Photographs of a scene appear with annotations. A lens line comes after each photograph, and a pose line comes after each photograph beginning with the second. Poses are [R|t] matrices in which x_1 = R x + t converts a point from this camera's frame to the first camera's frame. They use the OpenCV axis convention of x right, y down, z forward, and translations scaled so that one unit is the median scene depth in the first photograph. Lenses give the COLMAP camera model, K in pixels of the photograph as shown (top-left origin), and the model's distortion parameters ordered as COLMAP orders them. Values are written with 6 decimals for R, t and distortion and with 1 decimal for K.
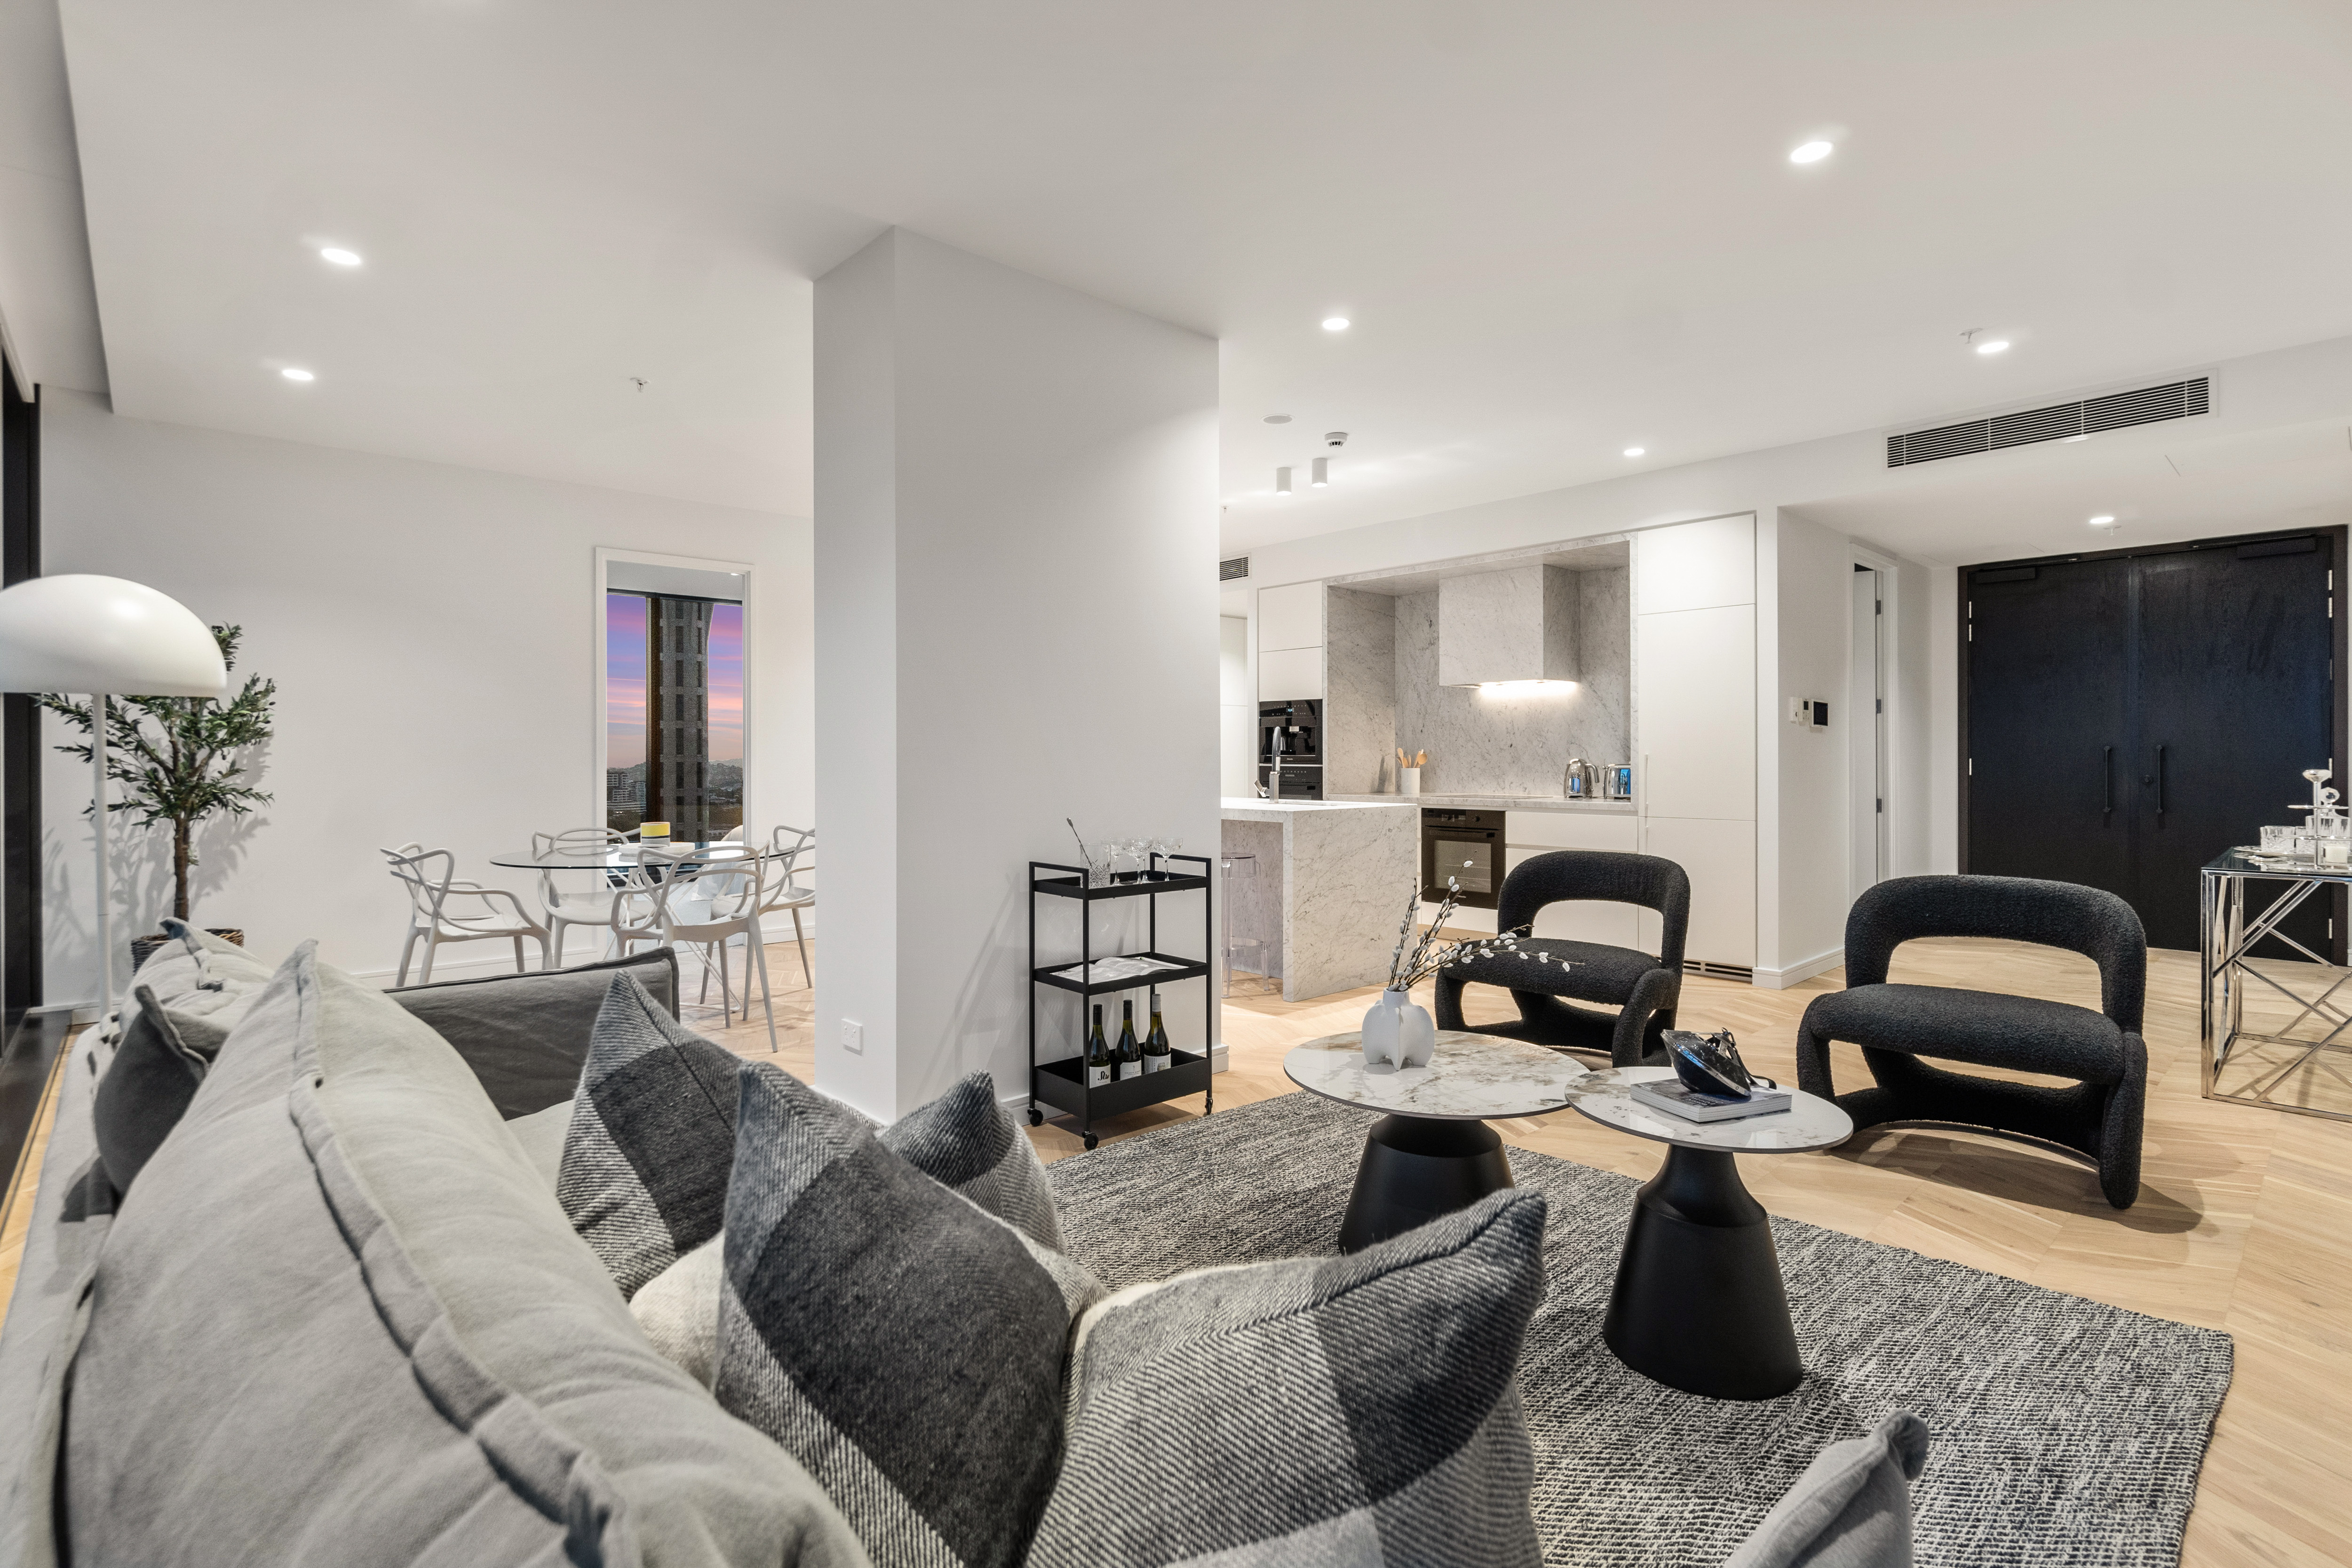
lens RADIAL K [[1130.8, 0, 1179.3], [0, 1130.8, 761.9], [0, 0, 1]] dist [-0.001349, -0.000035]
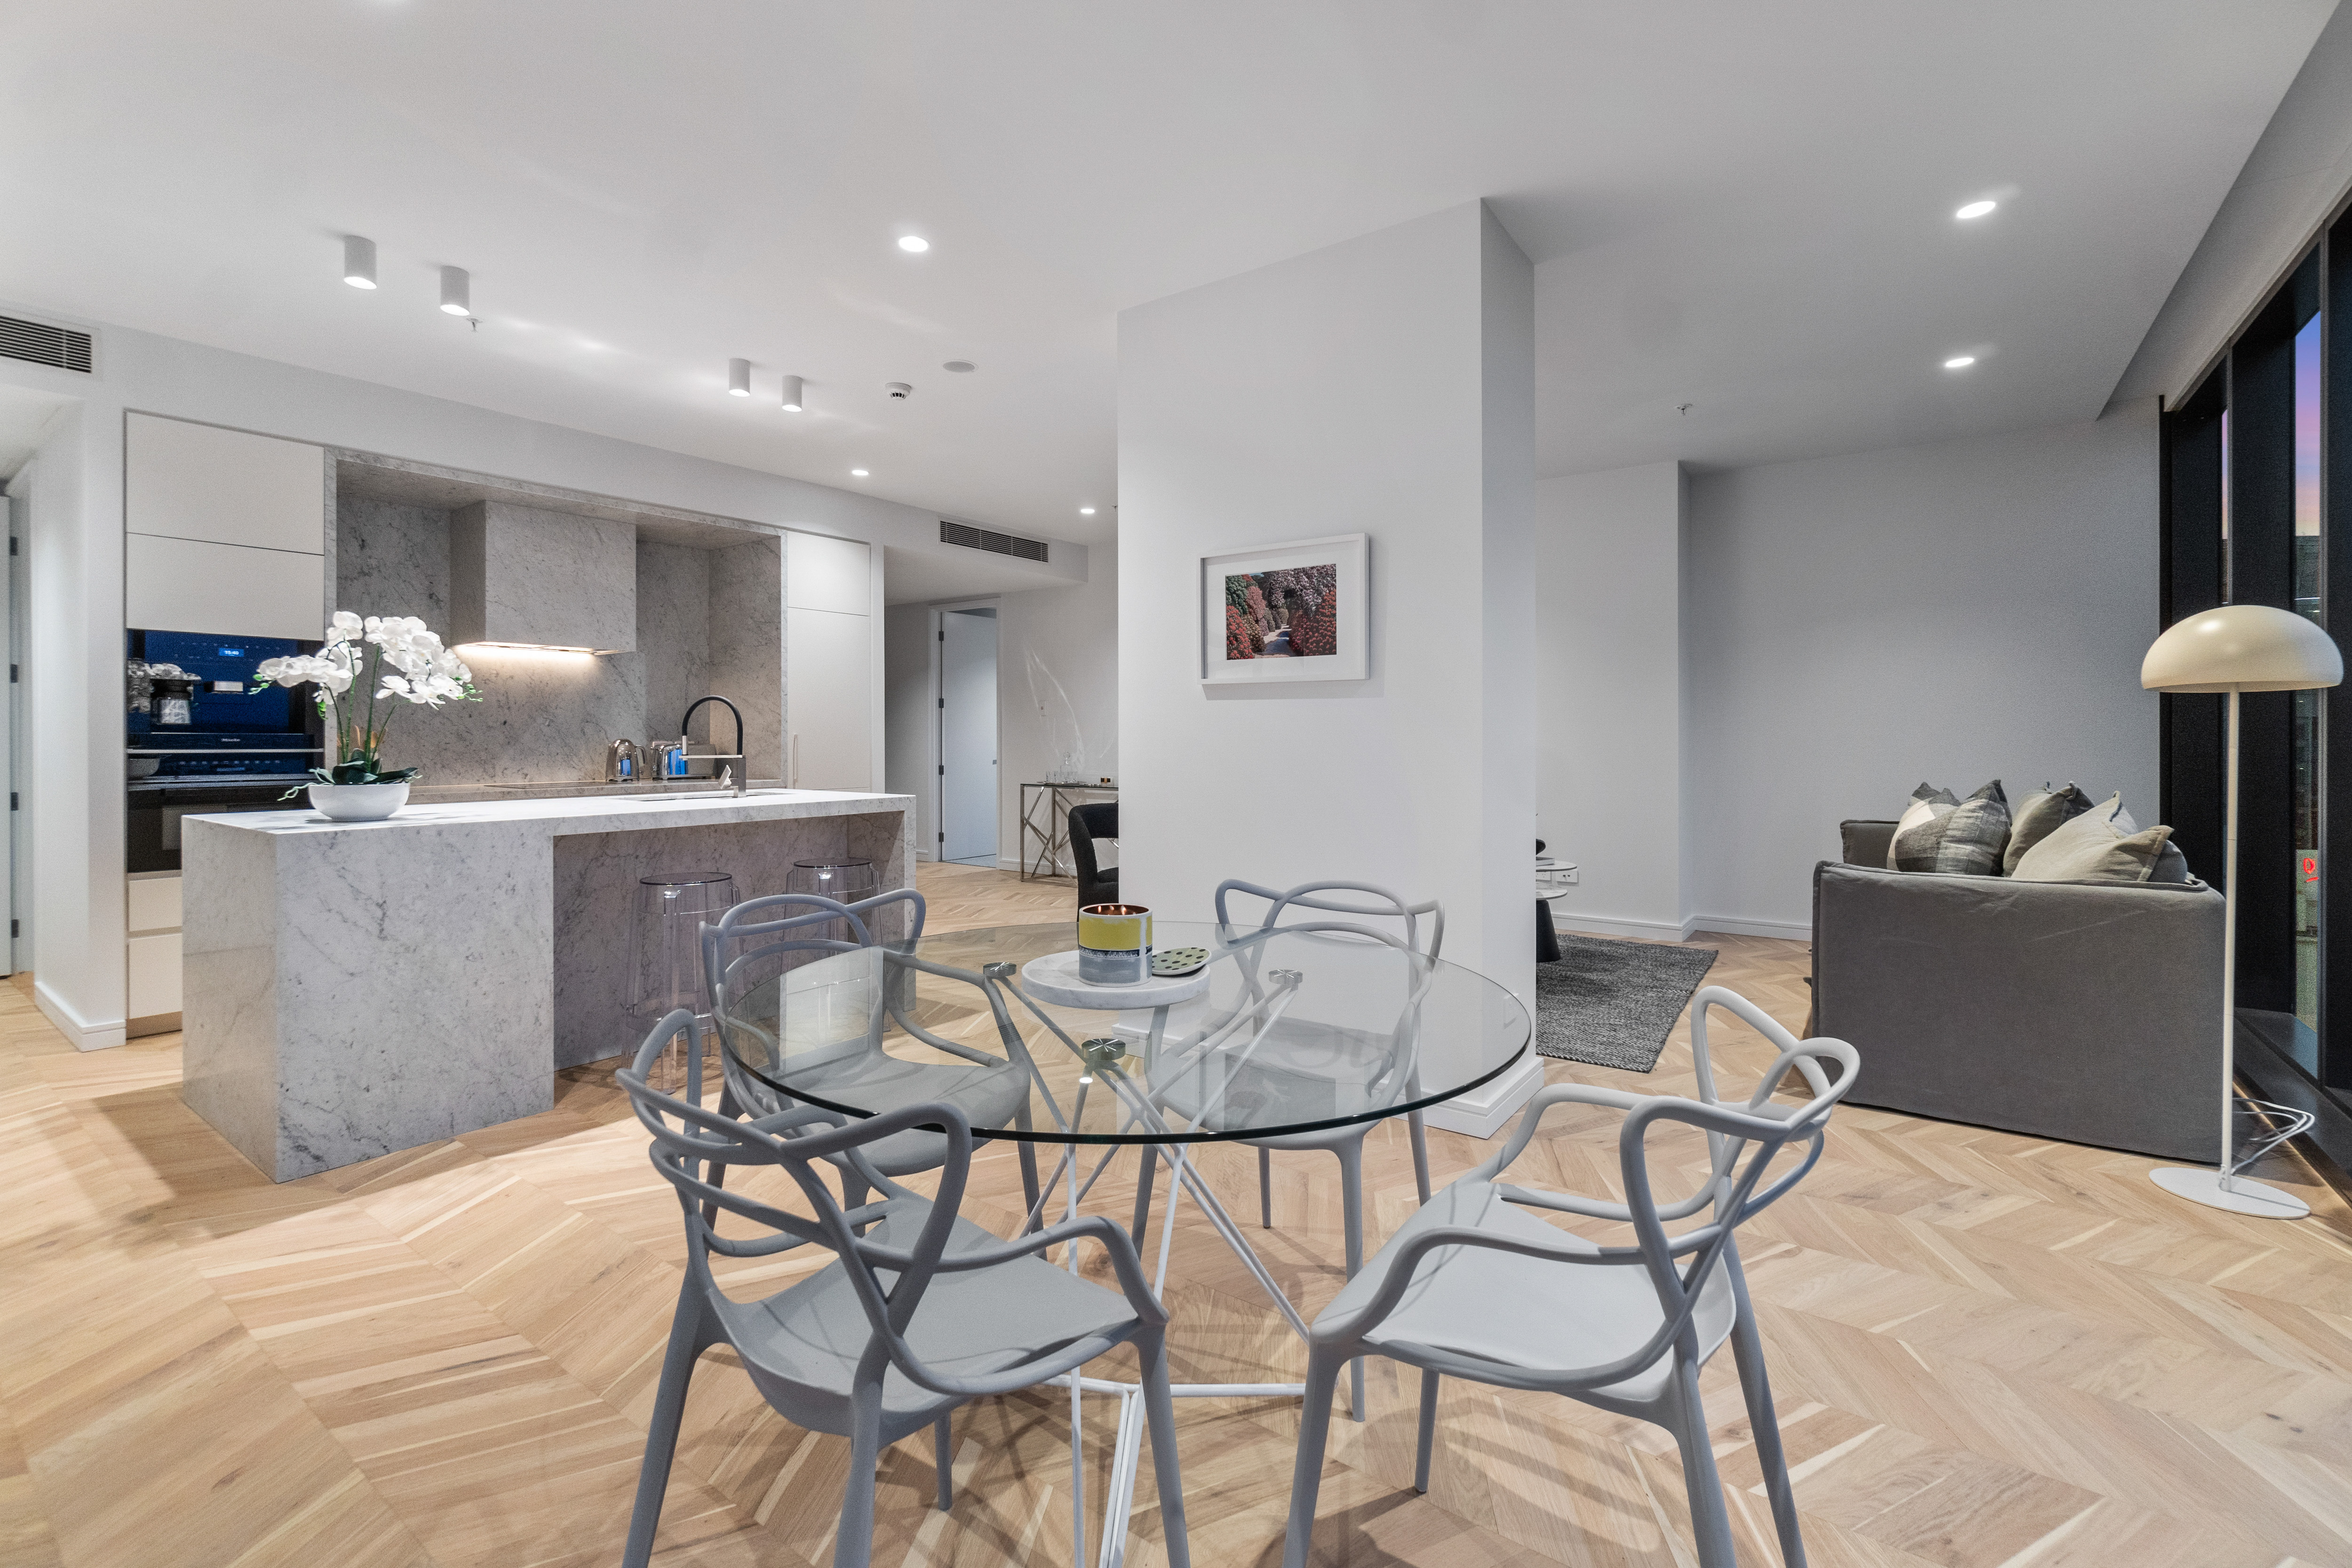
lens RADIAL K [[1019.9, 0, 1169.9], [0, 1019.9, 736.2], [0, 0, 1]] dist [-0.000526, -0.000035]
pose [[-0.203270, 0.001512, 0.979122, -0.505893], [0.006268, 0.999980, -0.000243, -0.001598], [-0.979103, 0.006088, -0.203276, 0.667101]]
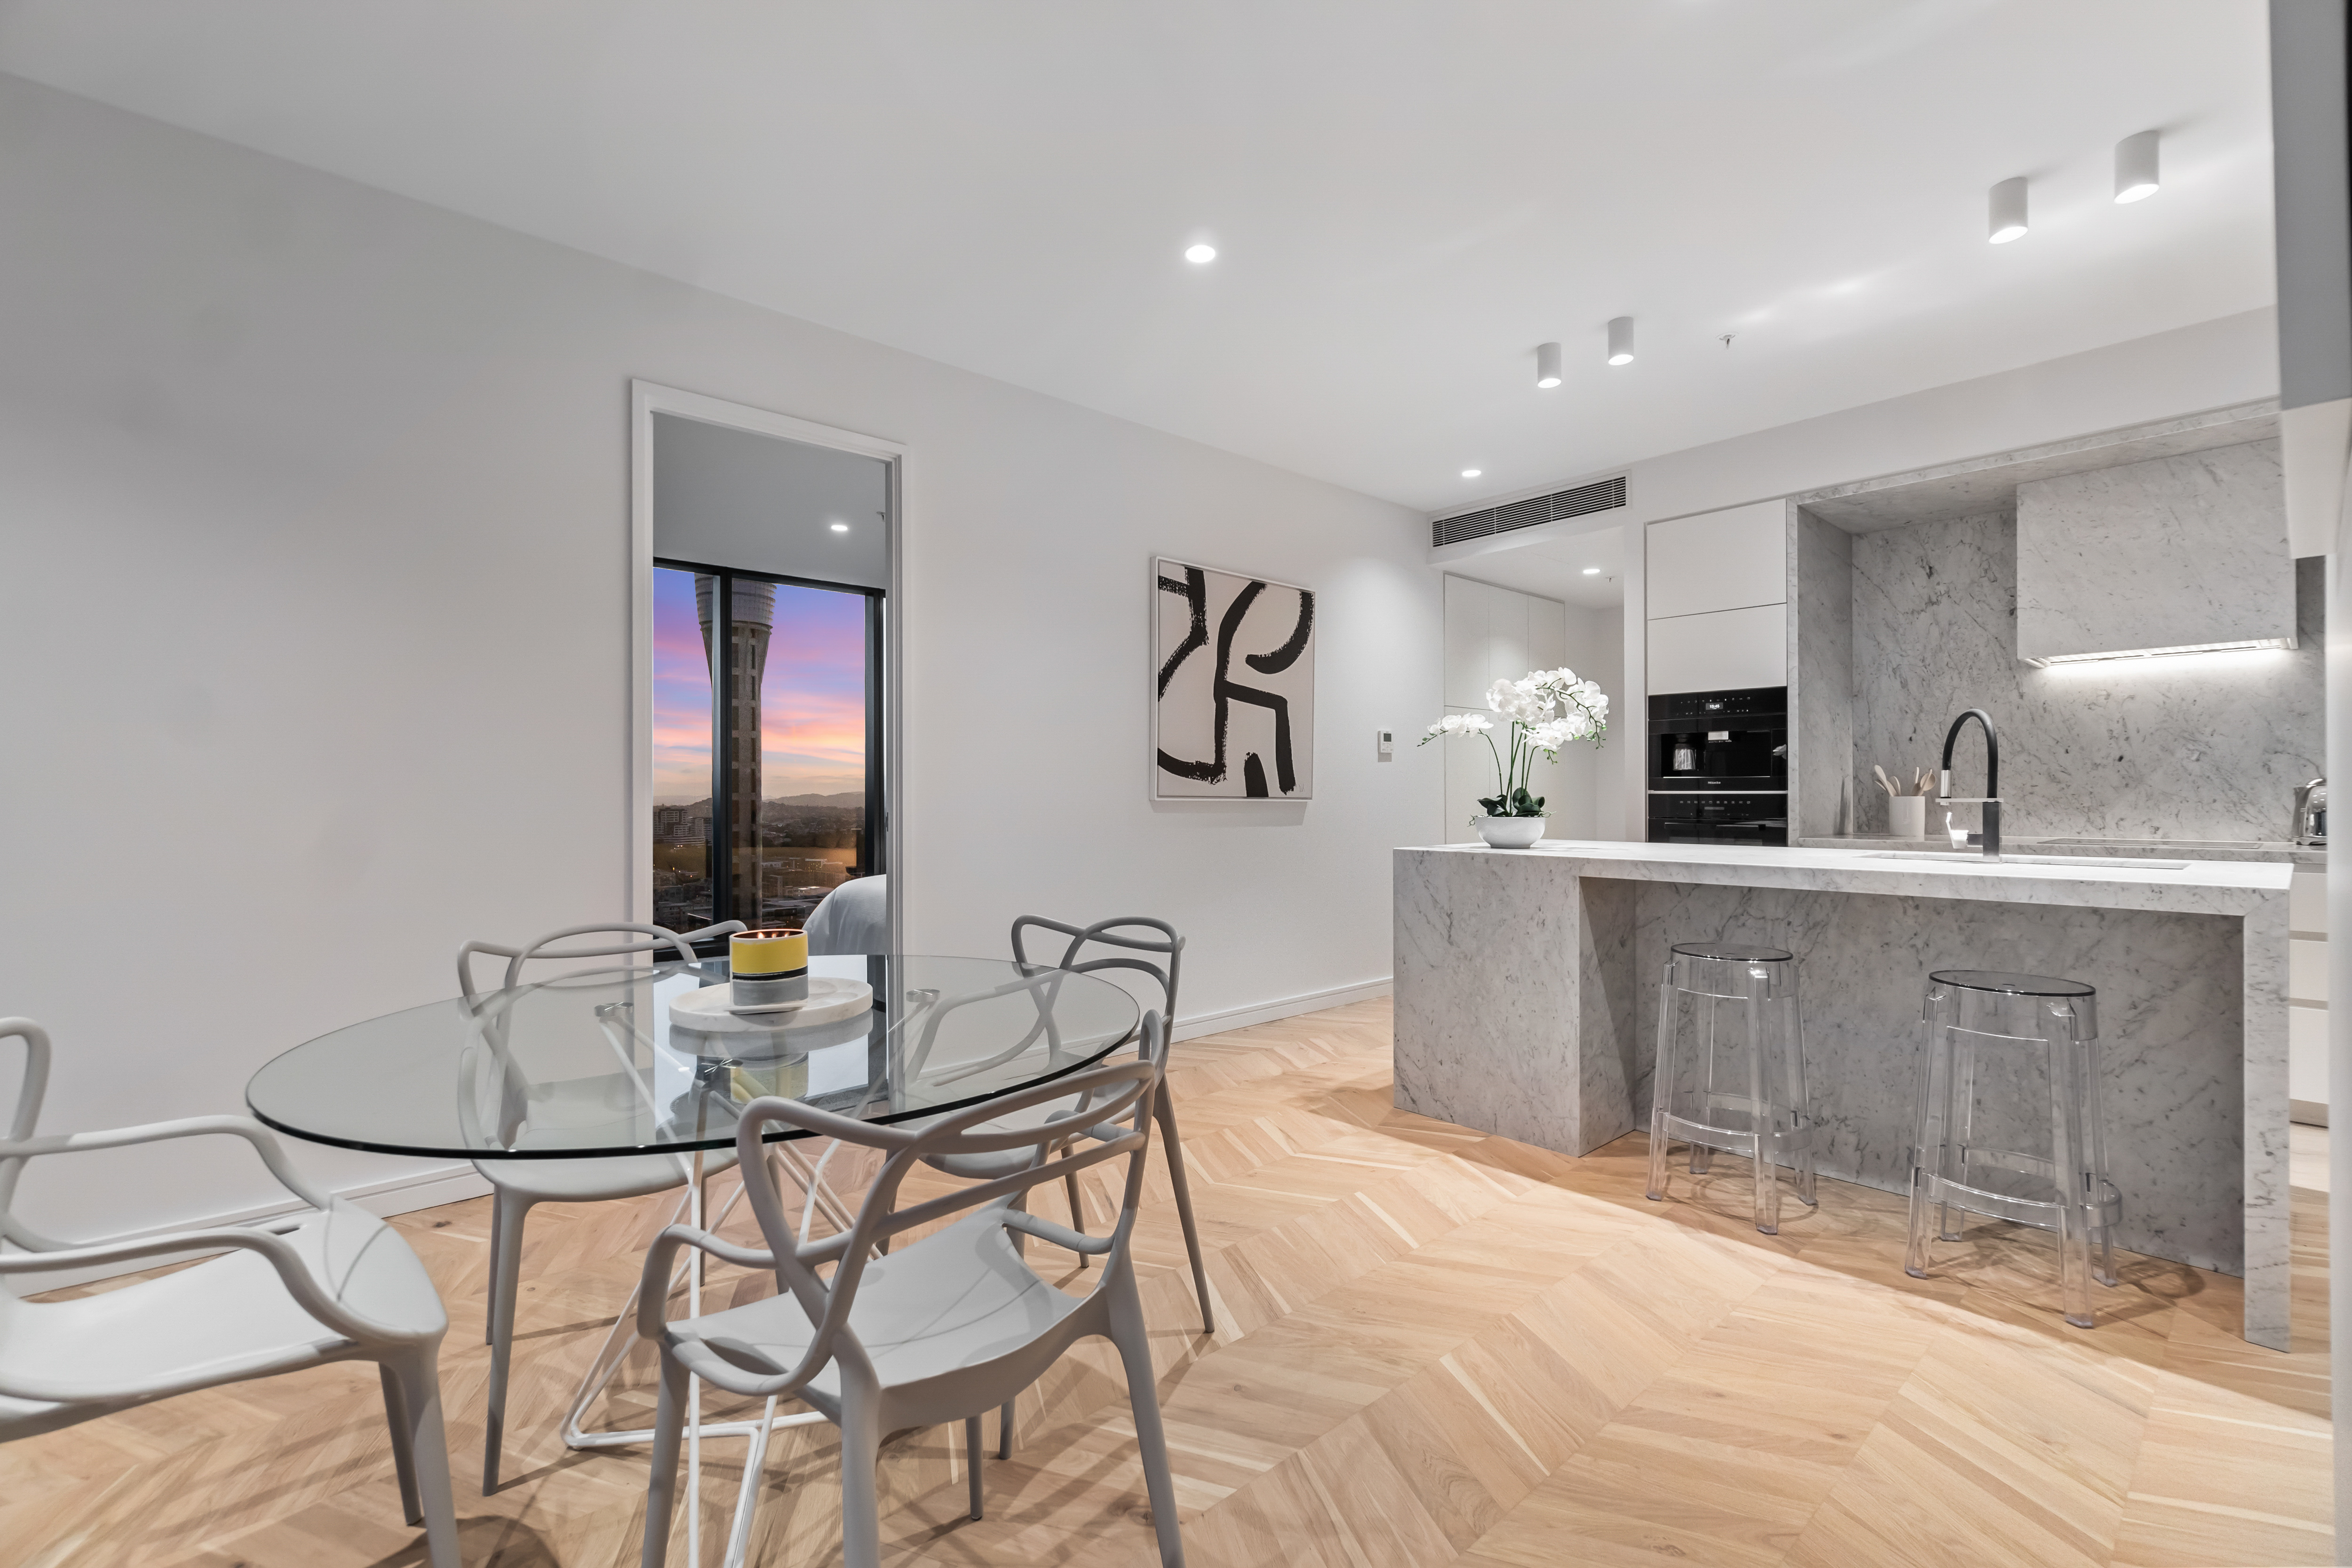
lens RADIAL K [[1026.8, 0, 1165.2], [0, 1026.8, 795.1], [0, 0, 1]] dist [0.000941, -0.000022]
pose [[0.999935, -0.002767, -0.011073, -0.213686], [0.002707, 0.999982, -0.005423, 0.006868], [0.011088, 0.005392, 0.999924, 0.427108]]
